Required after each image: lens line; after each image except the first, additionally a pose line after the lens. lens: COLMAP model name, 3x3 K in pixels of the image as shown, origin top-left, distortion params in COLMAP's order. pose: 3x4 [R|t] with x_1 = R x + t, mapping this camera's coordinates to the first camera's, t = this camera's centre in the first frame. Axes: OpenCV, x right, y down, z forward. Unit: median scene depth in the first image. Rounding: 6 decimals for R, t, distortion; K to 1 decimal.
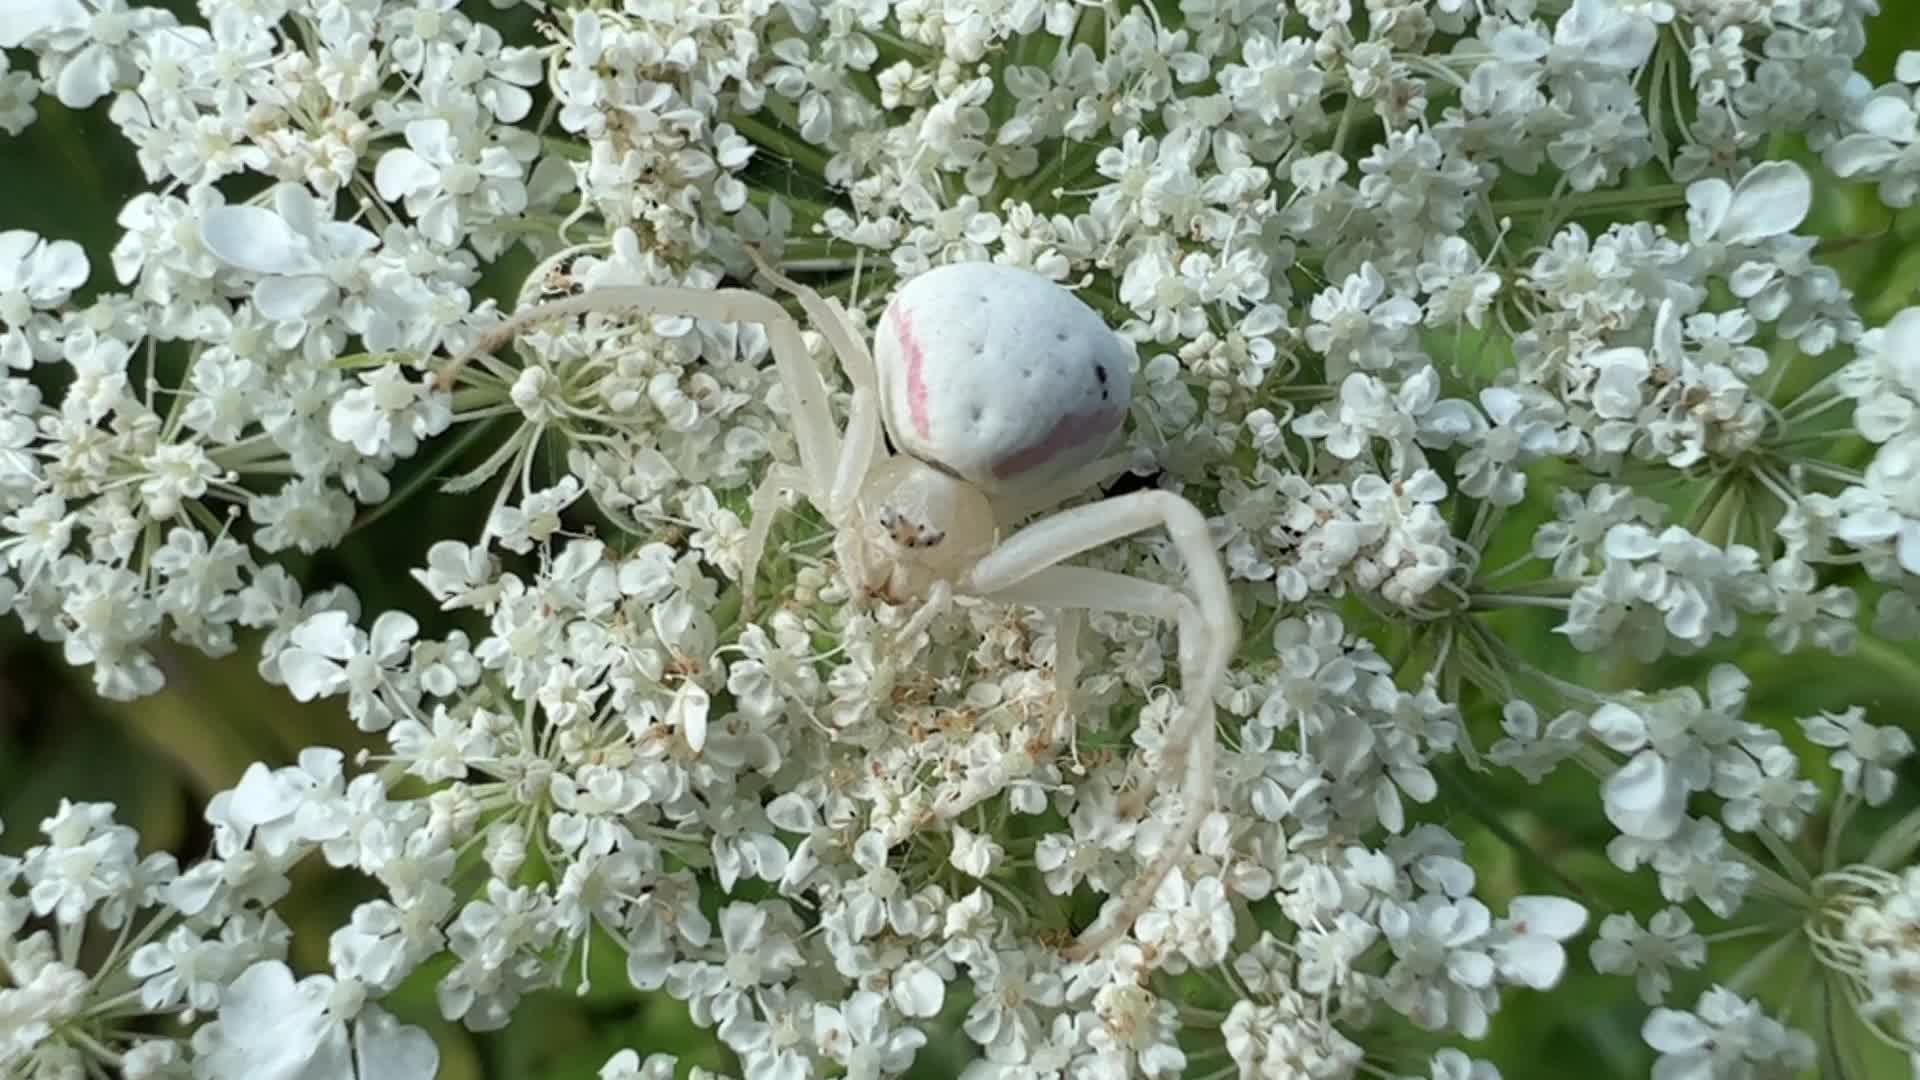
lens RADIAL K [[1632.3, 0, 960.0], [0, 1632.3, 540.0], [0, 0, 1]] dist [-0.026720, -0.002360]
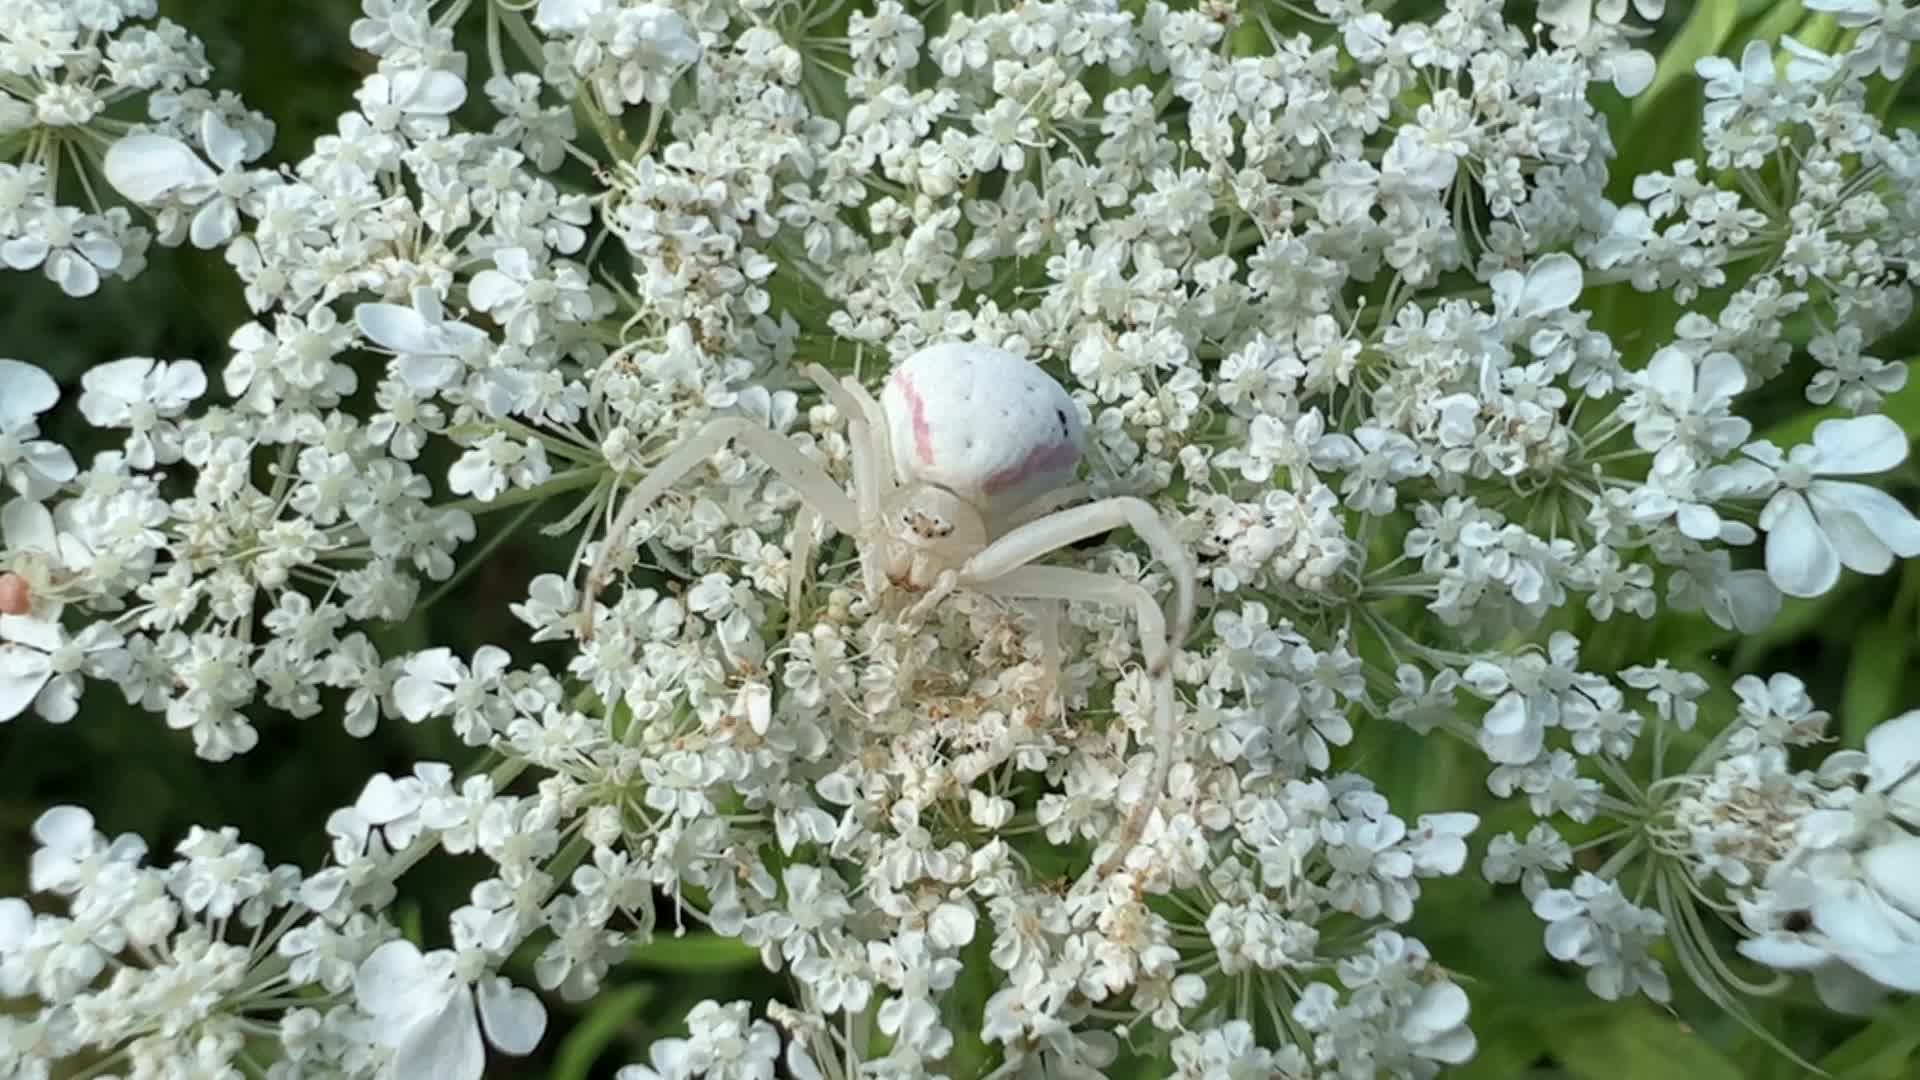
lens RADIAL K [[1591.4, 0, 960.0], [0, 1591.4, 540.0], [0, 0, 1]] dist [-0.027526, -0.000686]
pose [[0.993506, -0.044163, 0.104862, -0.125542], [0.058598, 0.988580, -0.138839, 0.151539], [-0.097533, 0.144082, 0.984748, -0.194055]]
